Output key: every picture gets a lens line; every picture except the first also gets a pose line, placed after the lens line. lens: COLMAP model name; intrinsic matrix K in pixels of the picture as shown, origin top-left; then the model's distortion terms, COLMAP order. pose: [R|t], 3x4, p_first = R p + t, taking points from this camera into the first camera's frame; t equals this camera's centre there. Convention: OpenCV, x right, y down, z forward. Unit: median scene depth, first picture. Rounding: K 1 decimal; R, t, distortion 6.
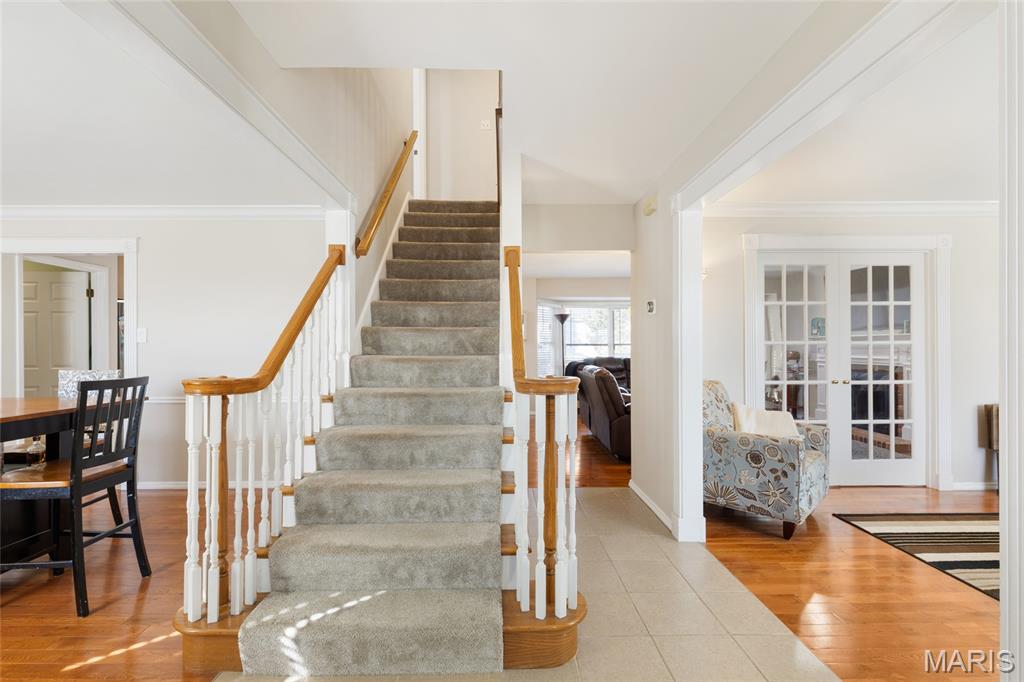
lens RADIAL K [[460.0, 0, 510.7], [0, 460.0, 343.5], [0, 0, 1]] dist [0.001667, 0.000145]
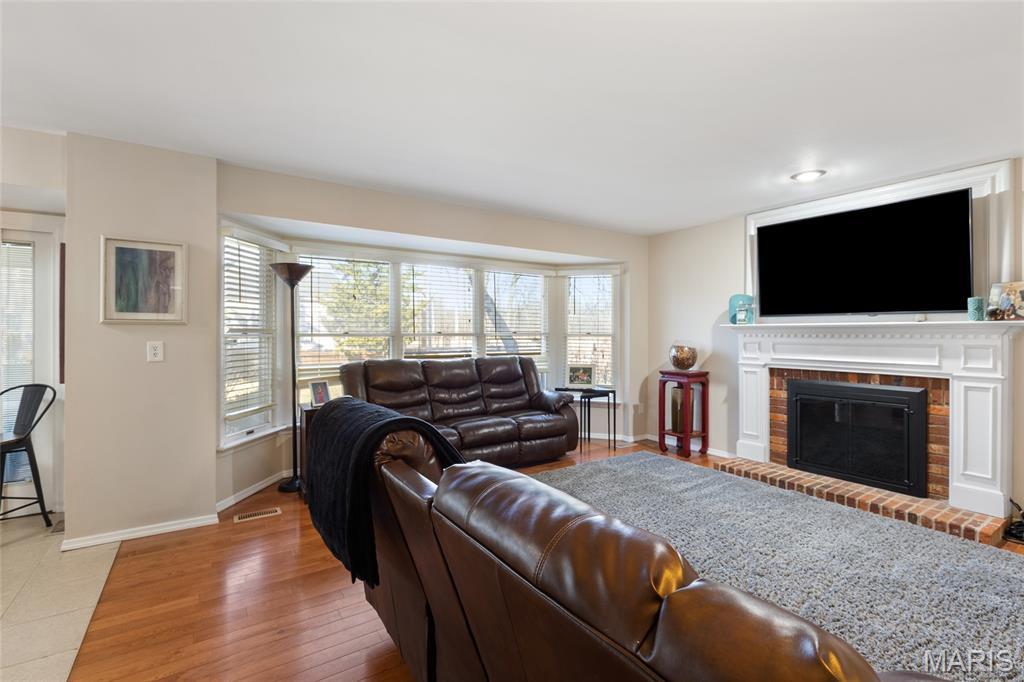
lens RADIAL K [[460.0, 0, 513.7], [0, 460.0, 337.8], [0, 0, 1]] dist [0.001667, 0.000145]
pose [[0.850968, 0.002181, 0.525213, 0.063533], [-0.005794, 0.999970, 0.005234, 0.001280], [-0.525186, -0.007497, 0.850954, 0.528000]]
